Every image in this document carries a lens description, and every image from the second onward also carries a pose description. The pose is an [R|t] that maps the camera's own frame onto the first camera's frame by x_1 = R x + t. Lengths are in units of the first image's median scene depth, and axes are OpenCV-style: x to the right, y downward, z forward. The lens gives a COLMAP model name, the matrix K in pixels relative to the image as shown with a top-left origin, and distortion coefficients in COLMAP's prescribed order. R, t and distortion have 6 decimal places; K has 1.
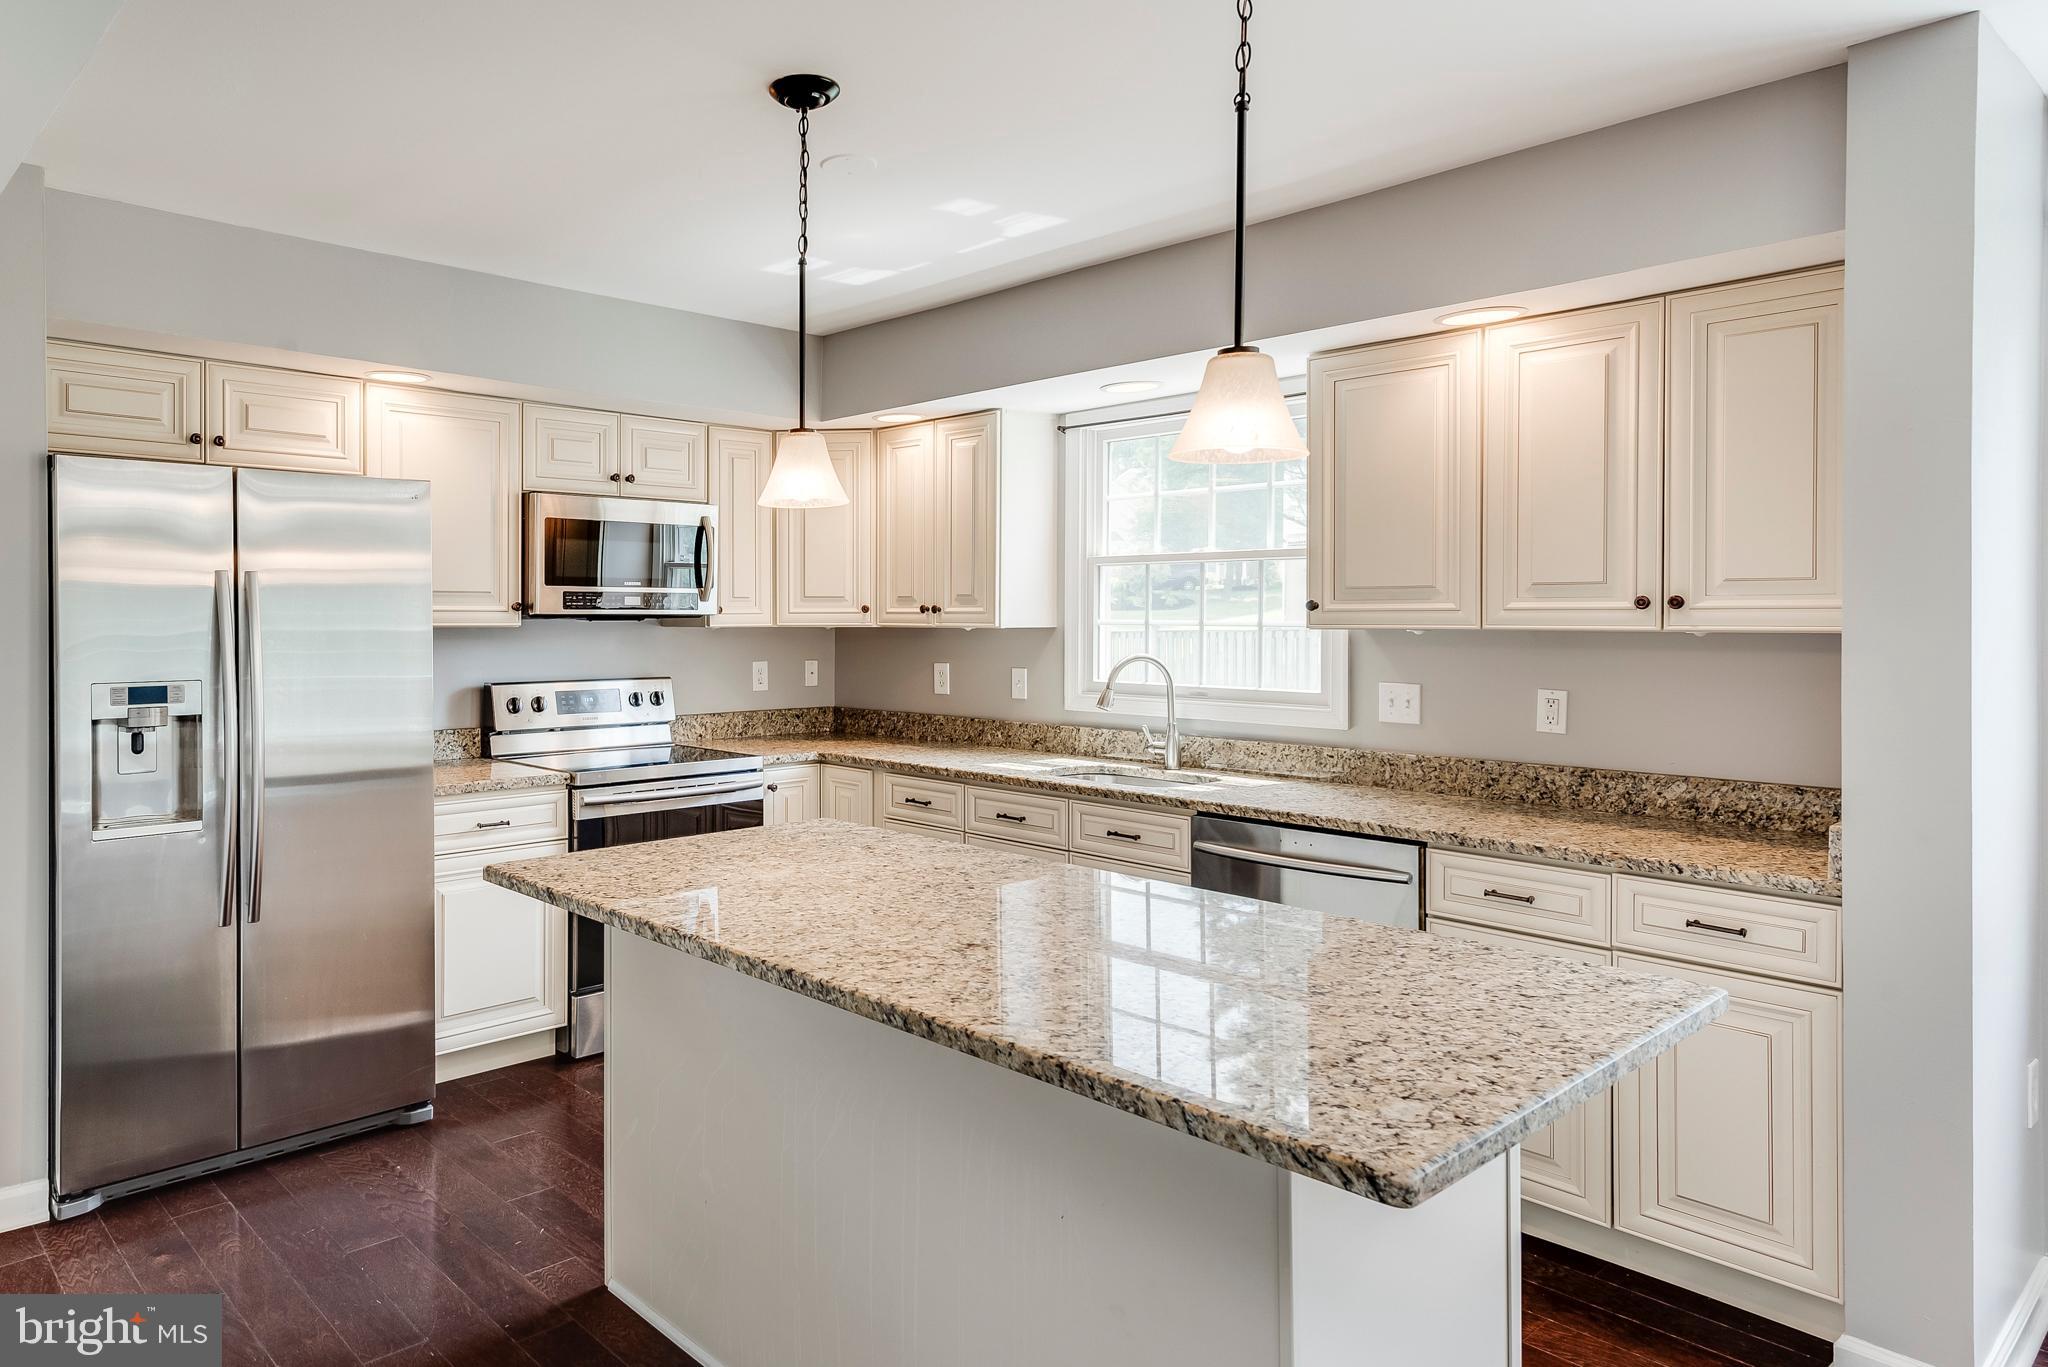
lens RADIAL K [[1272.9, 0, 781.9], [0, 1272.9, 629.3], [0, 0, 1]] dist [0.046465, -0.020034]
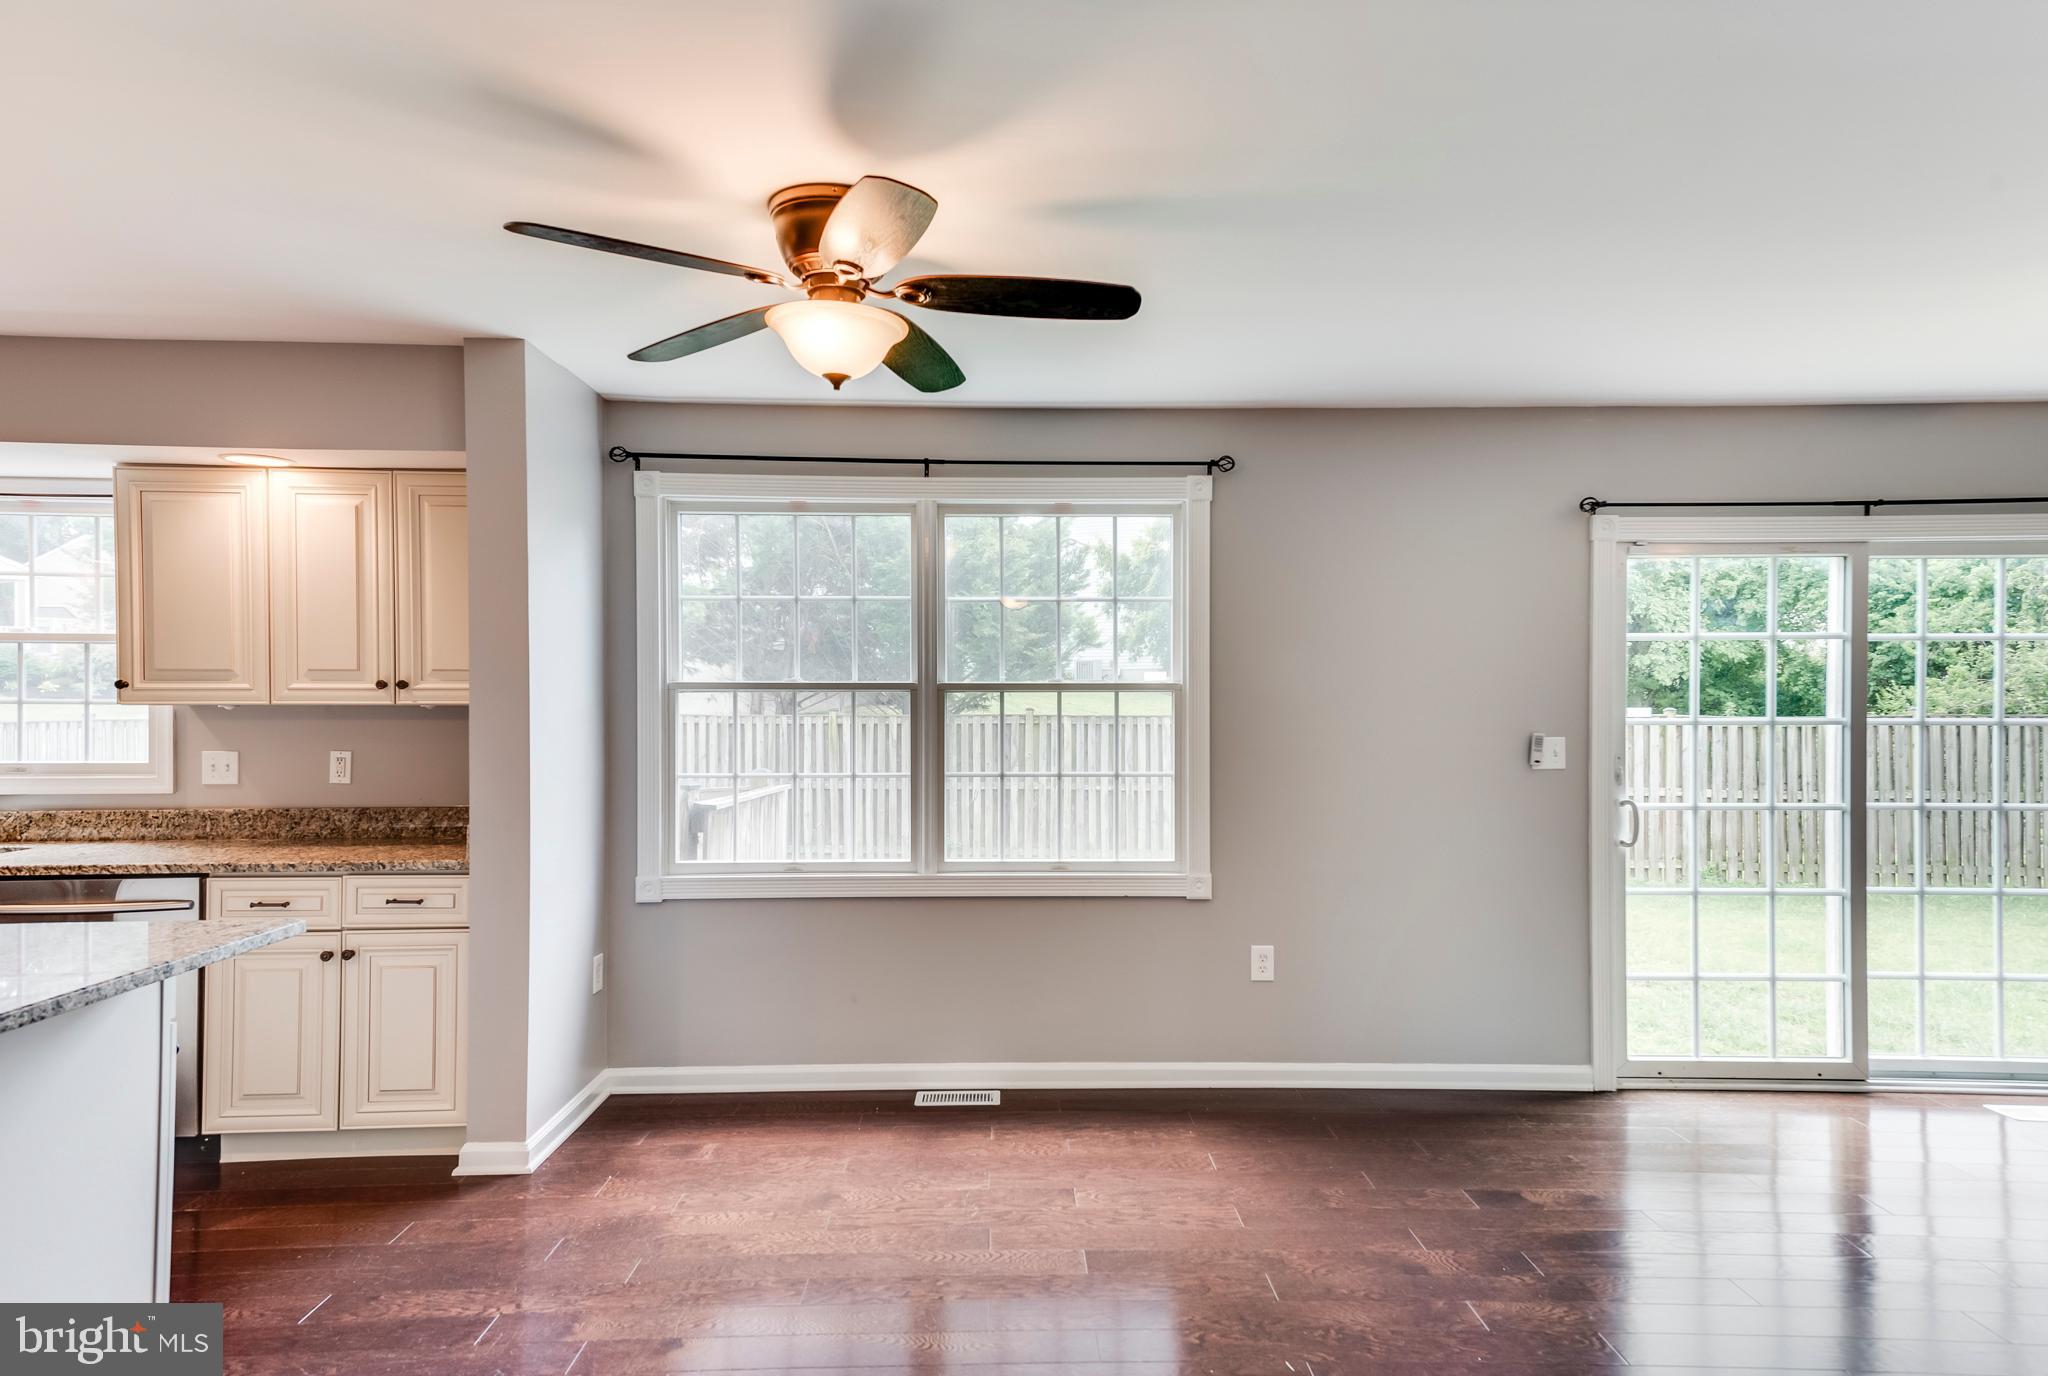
lens RADIAL K [[1196.6, 0, 1030.6], [0, 1196.6, 711.6], [0, 0, 1]] dist [0.062946, -0.001165]
pose [[0.611729, -0.001176, 0.791067, 0.037059], [0.007144, 0.999966, -0.004038, 0.015685], [-0.791035, 0.008122, 0.611717, -0.304700]]
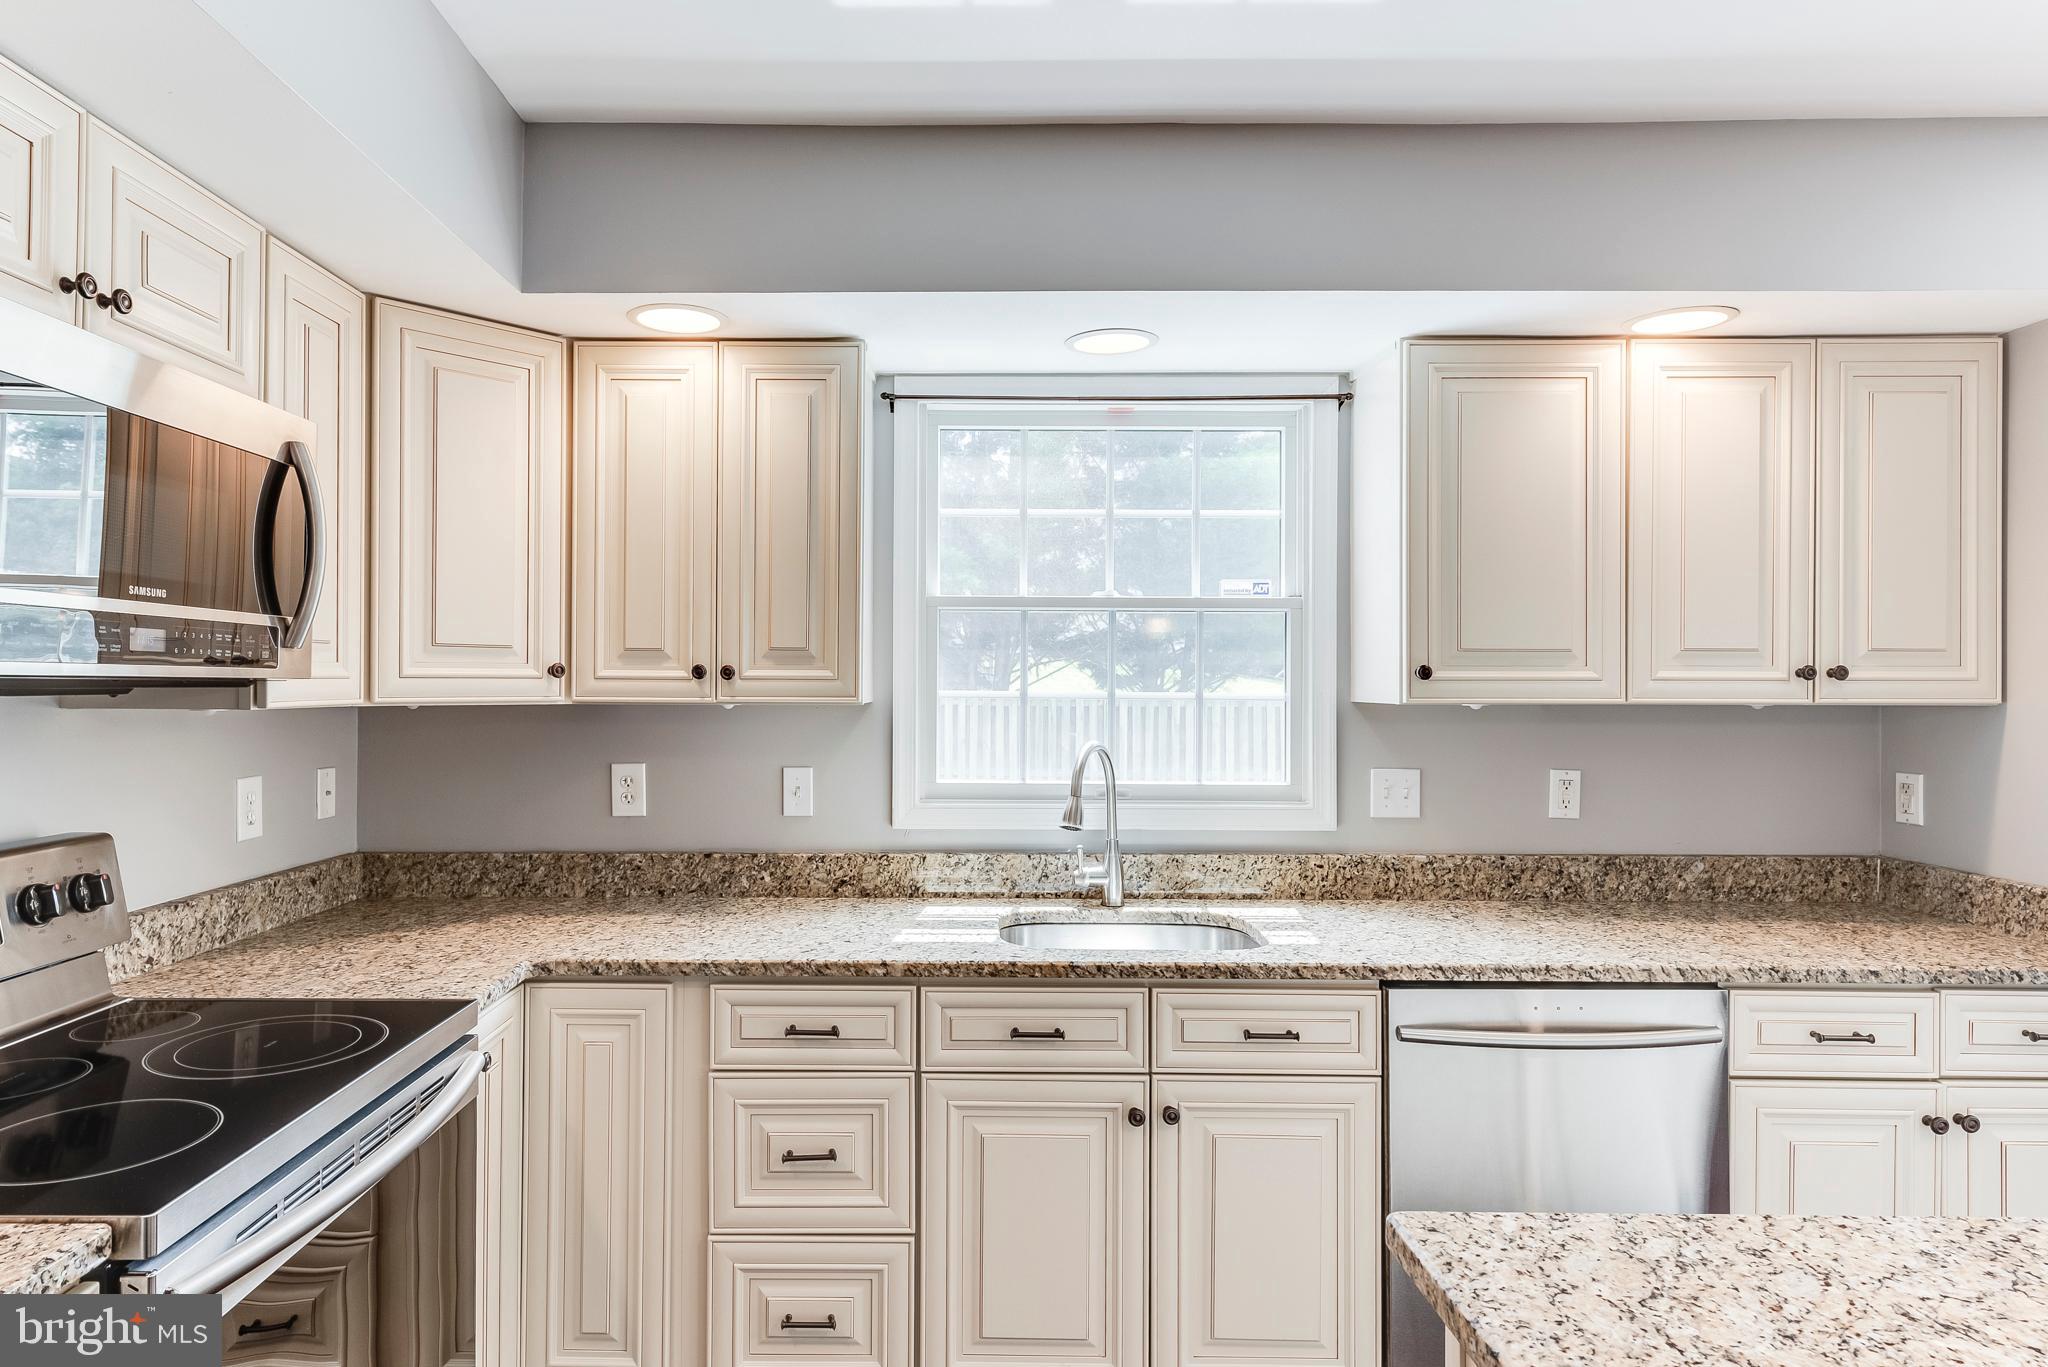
lens RADIAL K [[1169.5, 0, 949.6], [0, 1169.5, 677.9], [0, 0, 1]] dist [0.018198, -0.011254]
pose [[0.637982, 0.007468, 0.770015, -0.280106], [0.005297, 0.999887, -0.014086, -0.006862], [-0.770033, 0.013066, 0.637870, 0.758355]]
